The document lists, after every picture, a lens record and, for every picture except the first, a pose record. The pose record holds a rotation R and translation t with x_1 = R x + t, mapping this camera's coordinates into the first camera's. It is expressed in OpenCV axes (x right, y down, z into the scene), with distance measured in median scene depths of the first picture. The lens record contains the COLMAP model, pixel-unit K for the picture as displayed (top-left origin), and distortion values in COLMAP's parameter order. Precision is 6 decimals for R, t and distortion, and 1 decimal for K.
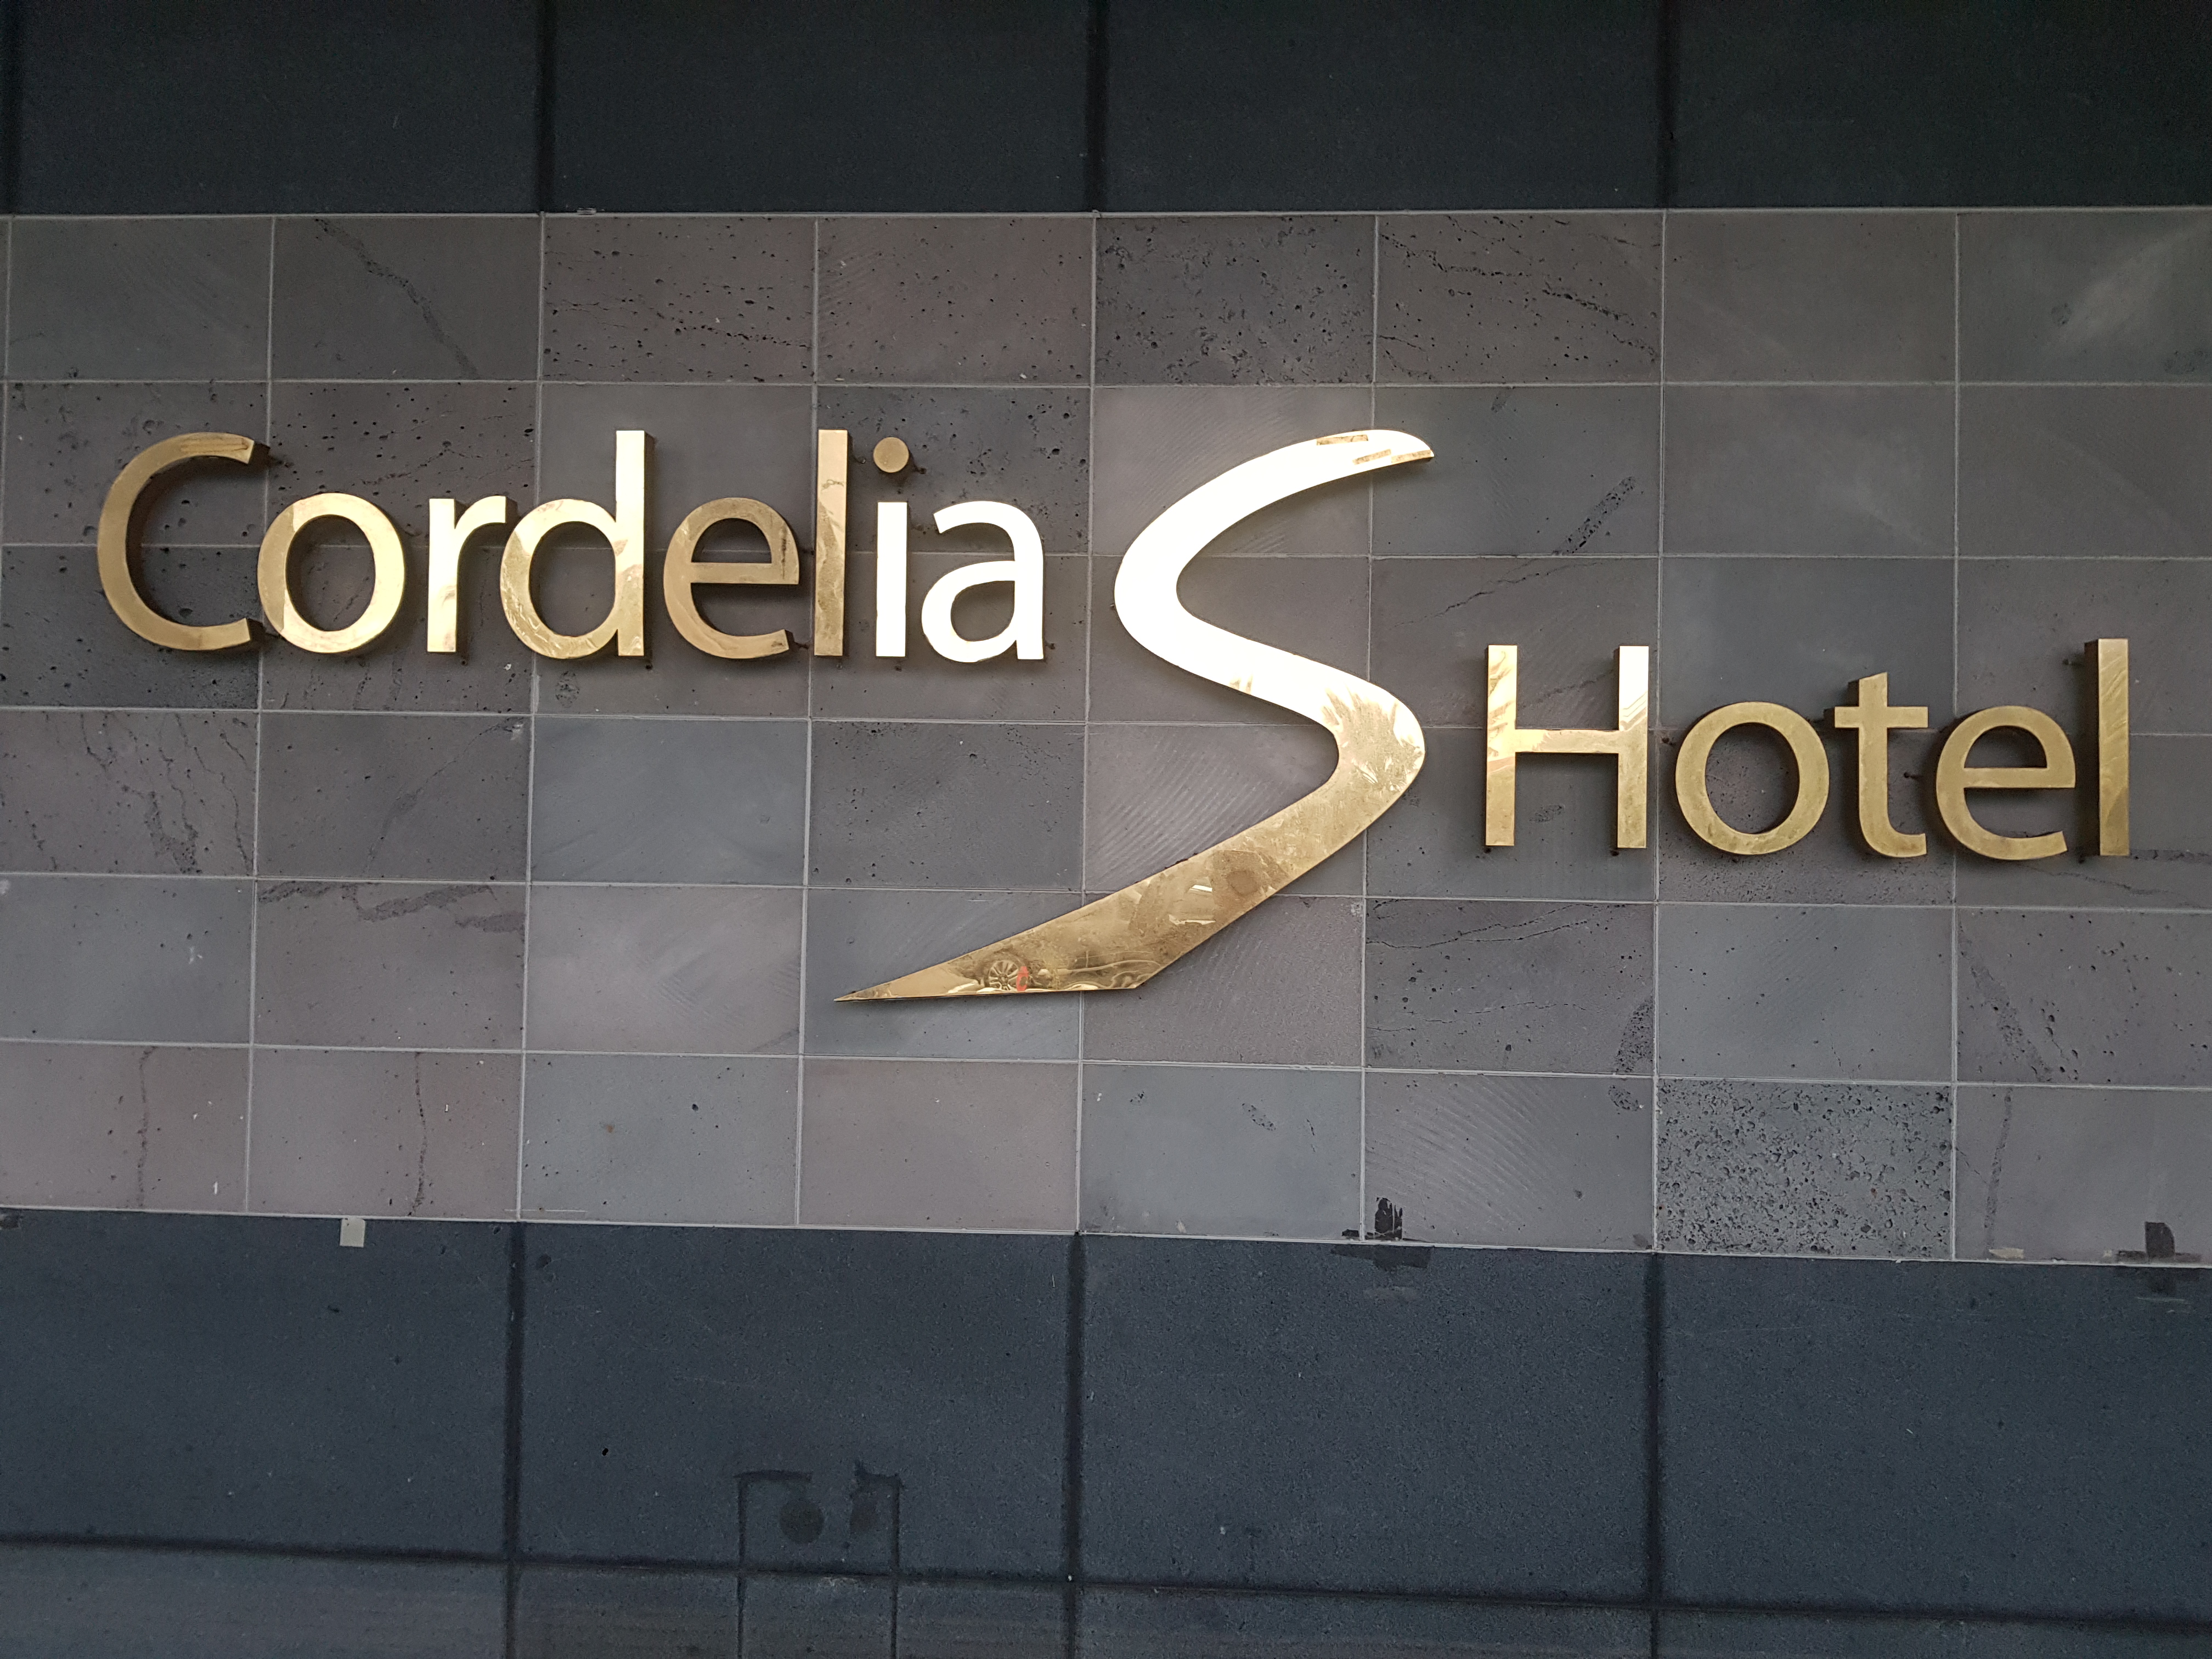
lens RADIAL K [[1686.2, 0, 1096.6], [0, 1686.2, 831.4], [0, 0, 1]] dist [-0.004935, -0.011971]
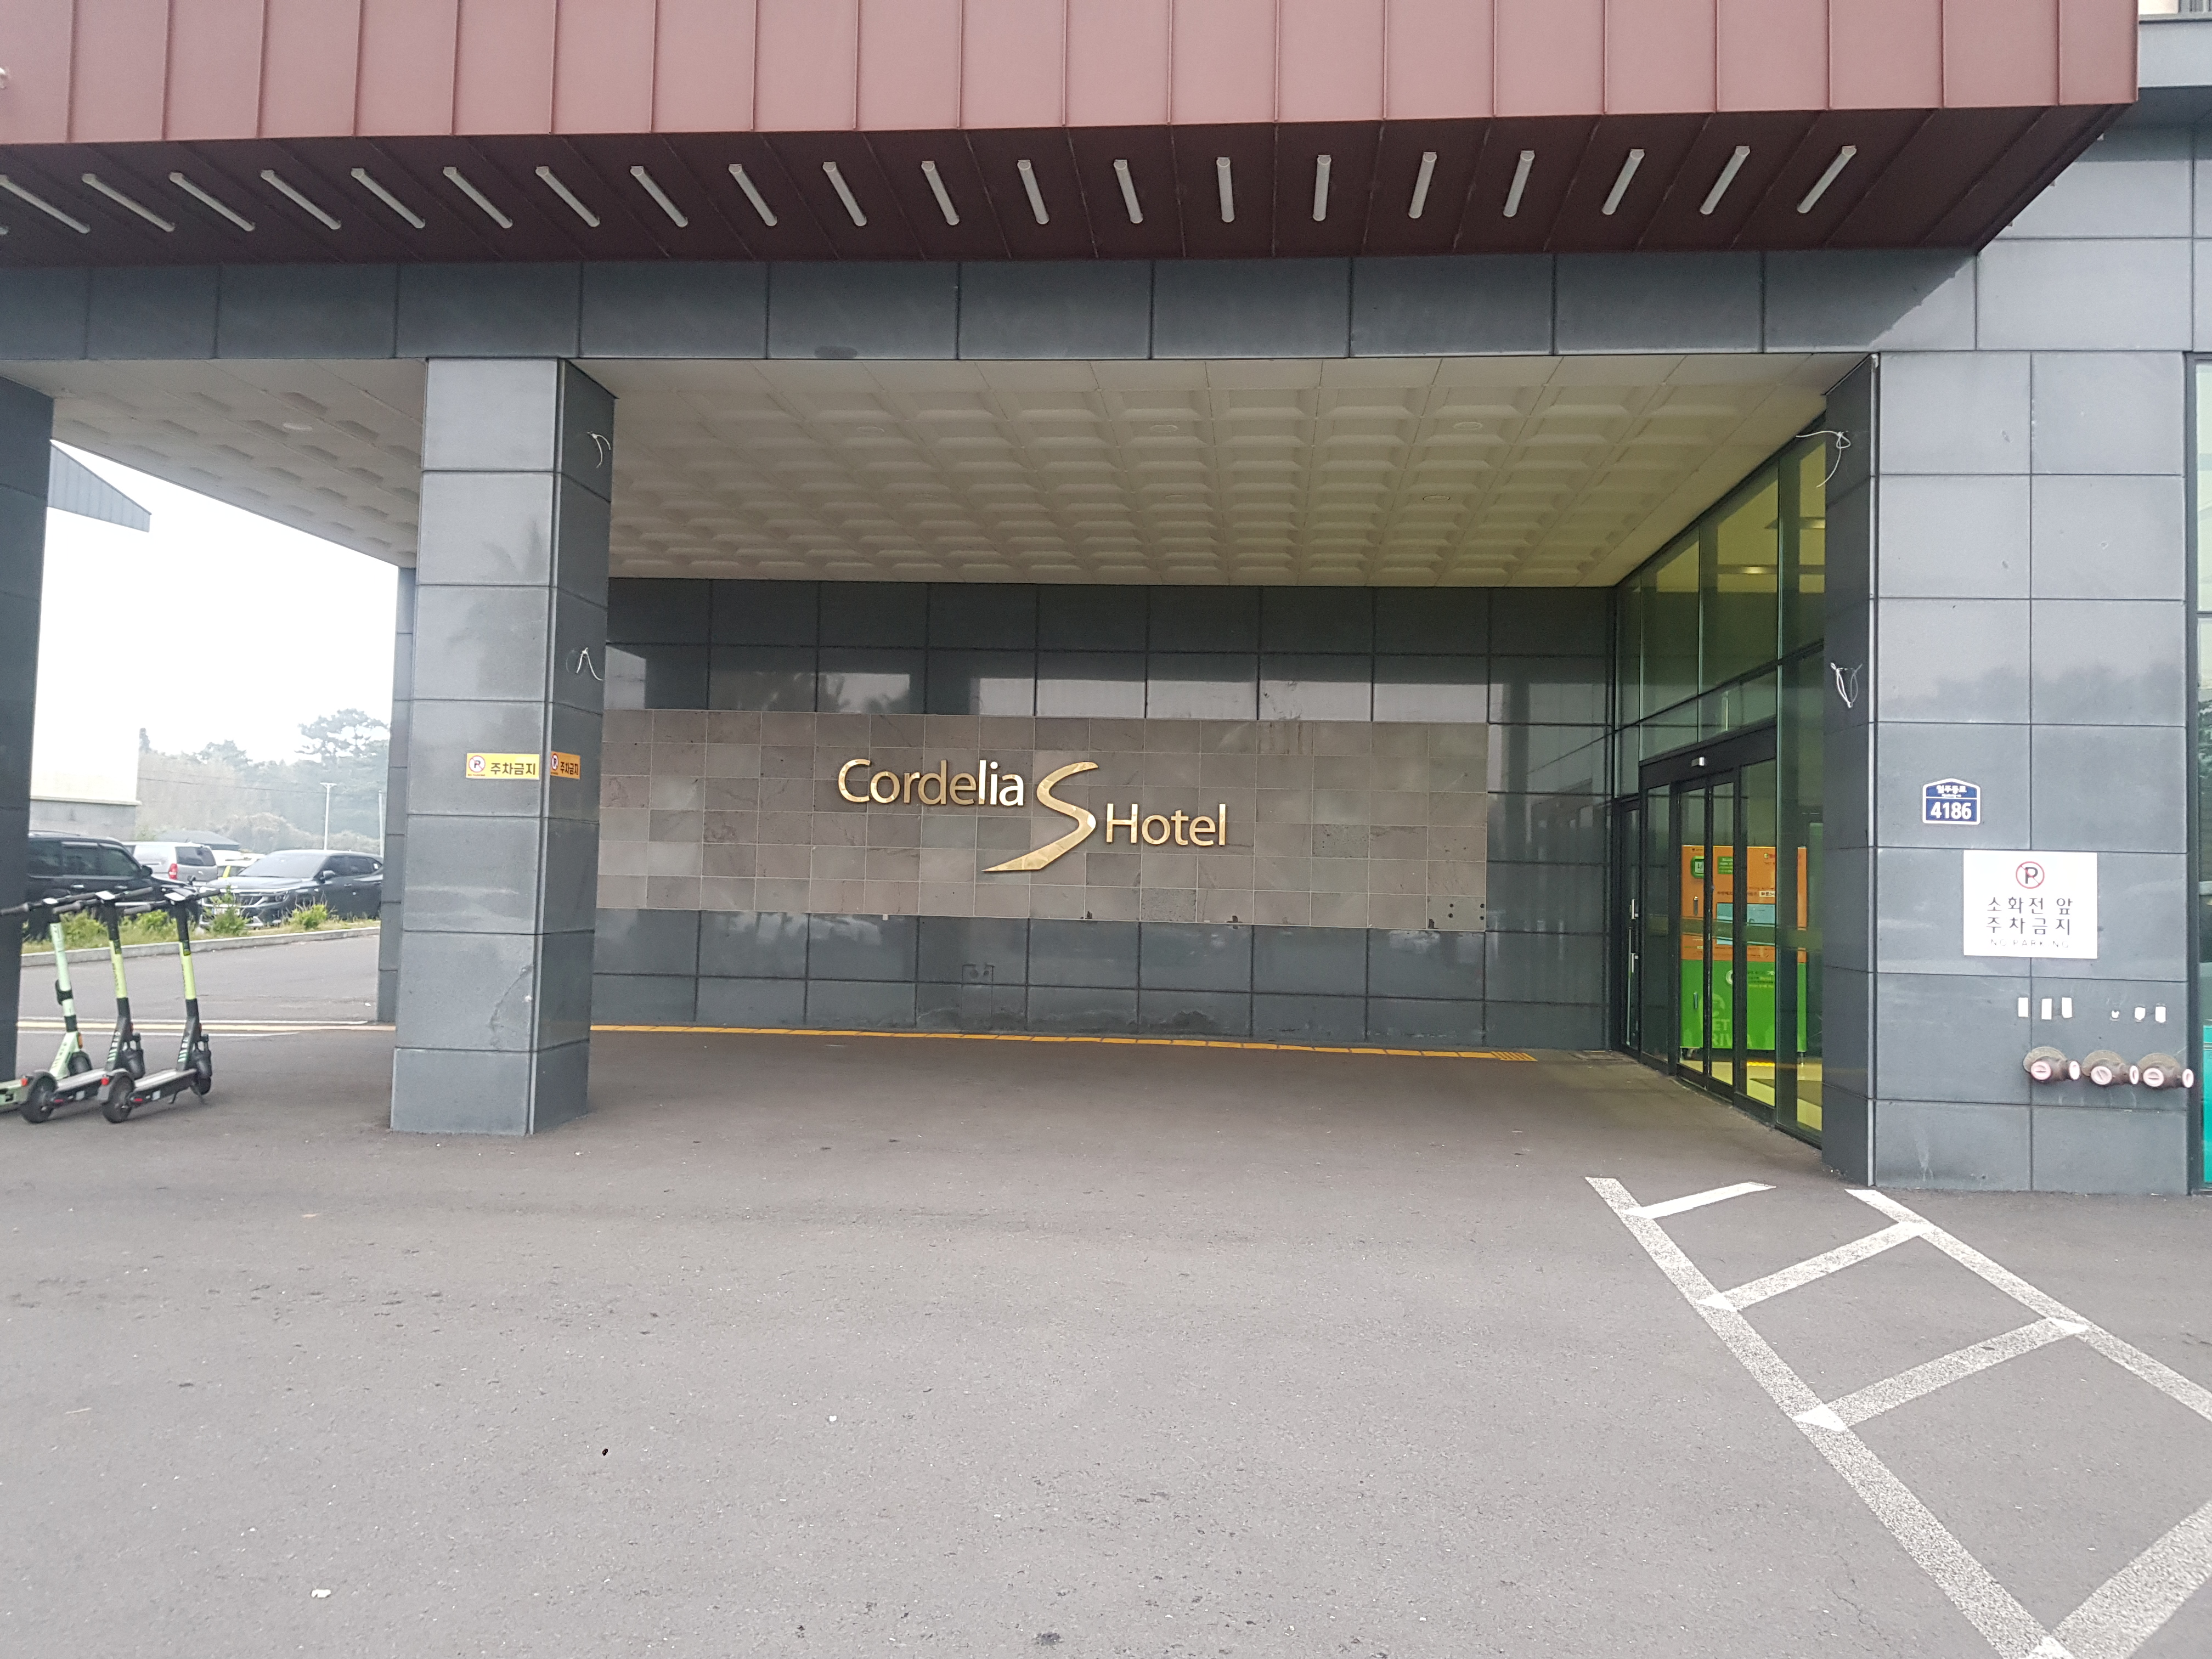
lens RADIAL K [[1686.2, 0, 1110.5], [0, 1686.2, 824.8], [0, 0, 1]] dist [-0.004935, -0.011971]
pose [[0.998462, 0.009335, -0.054643, 0.519850], [-0.010404, 0.999759, -0.019309, 0.054901], [0.054450, 0.019848, 0.998319, -4.146253]]
